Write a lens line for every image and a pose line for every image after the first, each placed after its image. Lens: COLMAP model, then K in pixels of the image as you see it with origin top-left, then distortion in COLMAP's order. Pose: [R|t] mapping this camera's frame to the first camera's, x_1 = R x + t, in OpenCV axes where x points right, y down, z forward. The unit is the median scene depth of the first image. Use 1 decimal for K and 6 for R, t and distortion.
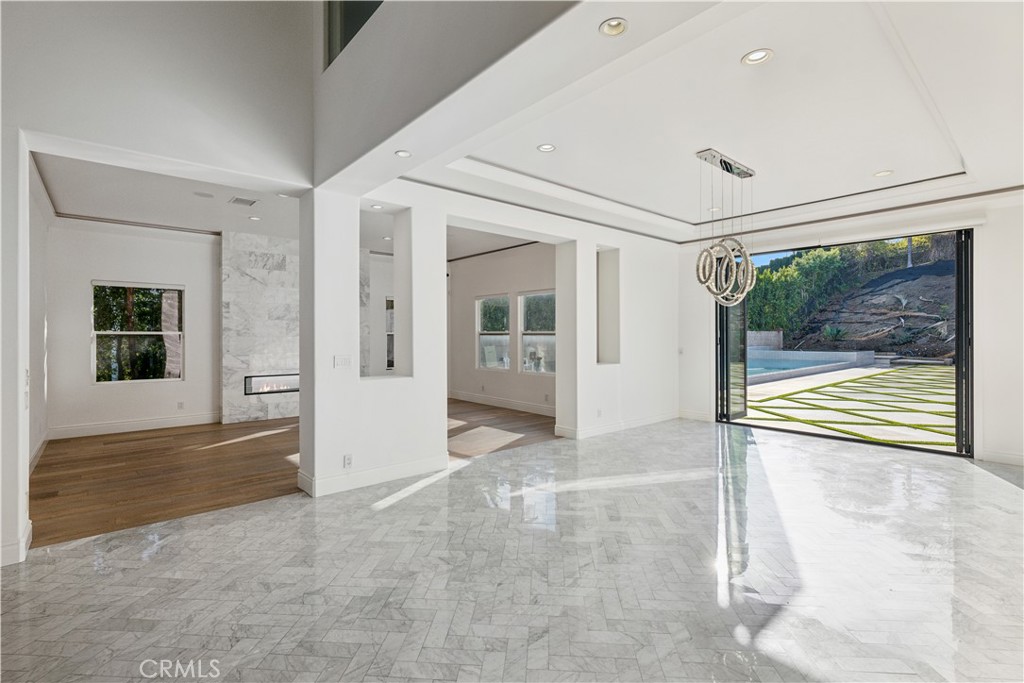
lens RADIAL K [[472.9, 0, 515.1], [0, 472.9, 338.1], [0, 0, 1]] dist [0.002335, 0.000170]
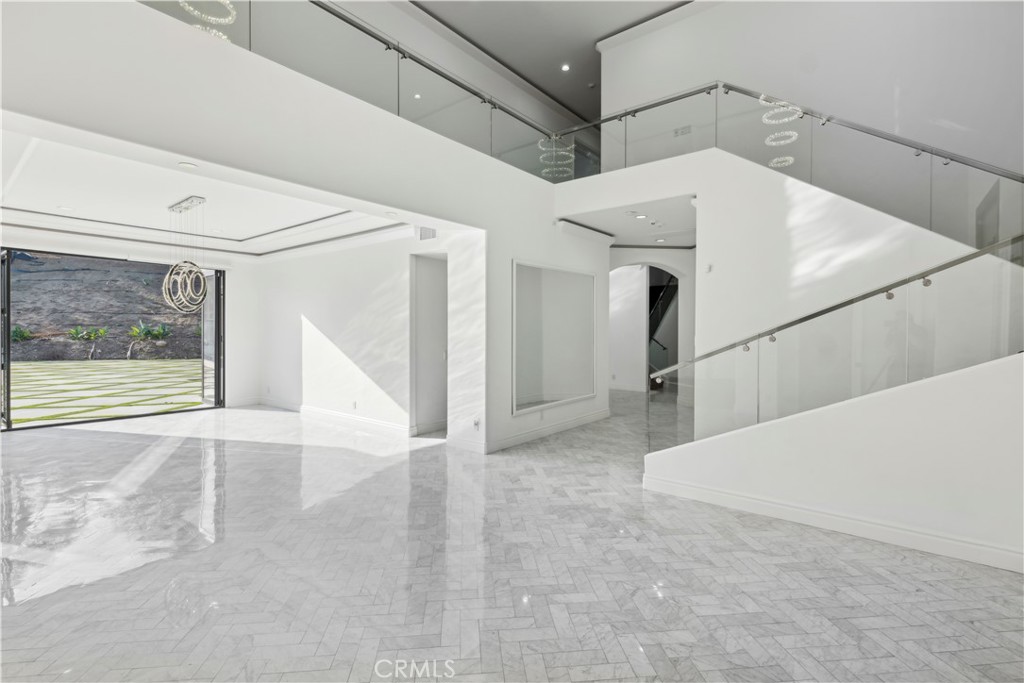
lens RADIAL K [[472.9, 0, 506.9], [0, 472.9, 332.3], [0, 0, 1]] dist [0.002335, 0.000170]
pose [[-0.173207, 0.000153, 0.984885, -0.574893], [-0.000697, 1.000000, -0.000278, -0.008174], [-0.984885, -0.000735, -0.173207, 0.203811]]
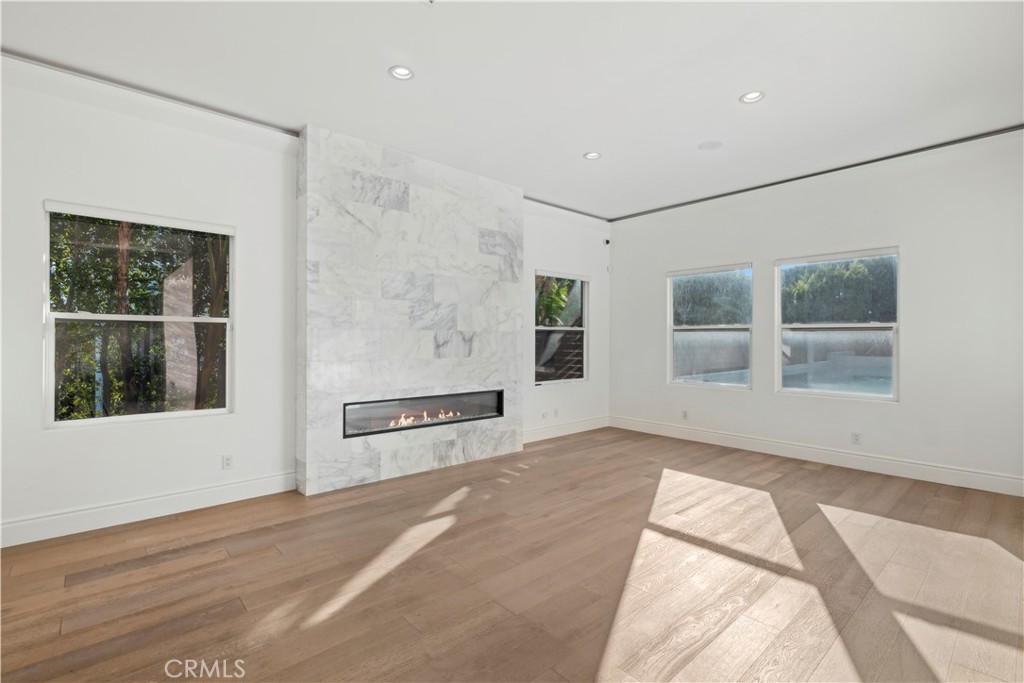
lens RADIAL K [[472.9, 0, 516.5], [0, 472.9, 339.8], [0, 0, 1]] dist [0.002335, 0.000170]
pose [[0.999803, 0.005114, 0.019183, -0.379362], [-0.005061, 0.999983, -0.002813, 0.009848], [-0.019197, 0.002715, 0.999812, 0.454158]]
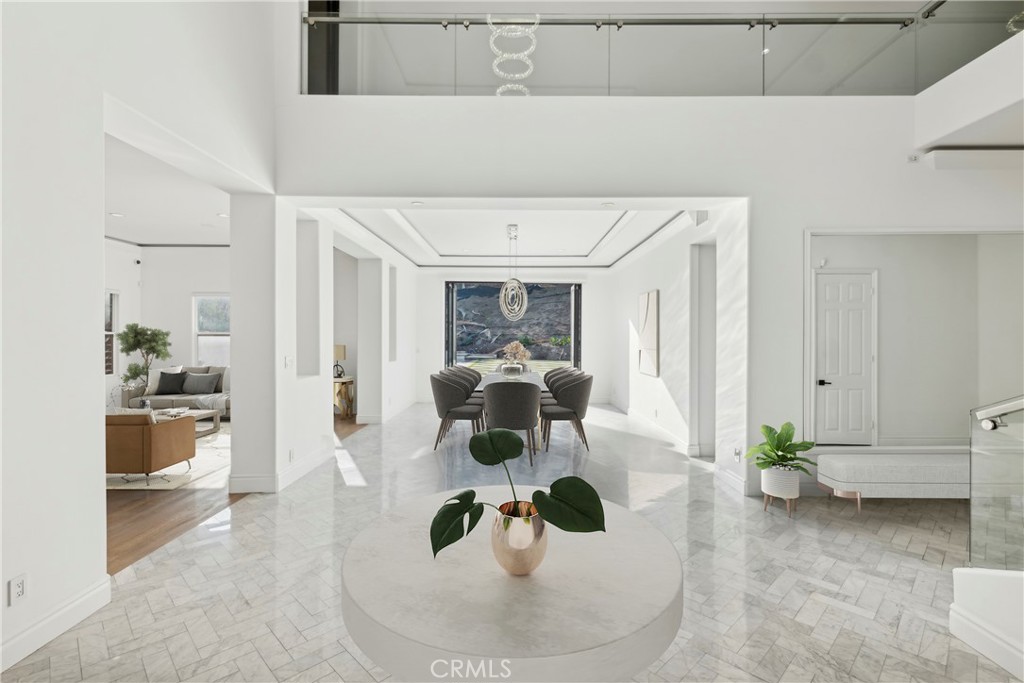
lens RADIAL K [[472.9, 0, 512.6], [0, 472.9, 344.1], [0, 0, 1]] dist [0.002335, 0.000170]
pose [[0.659610, -0.003611, 0.751600, -0.445532], [-0.003254, 0.999965, 0.007661, -0.000509], [-0.751601, -0.007499, 0.659575, -0.040310]]
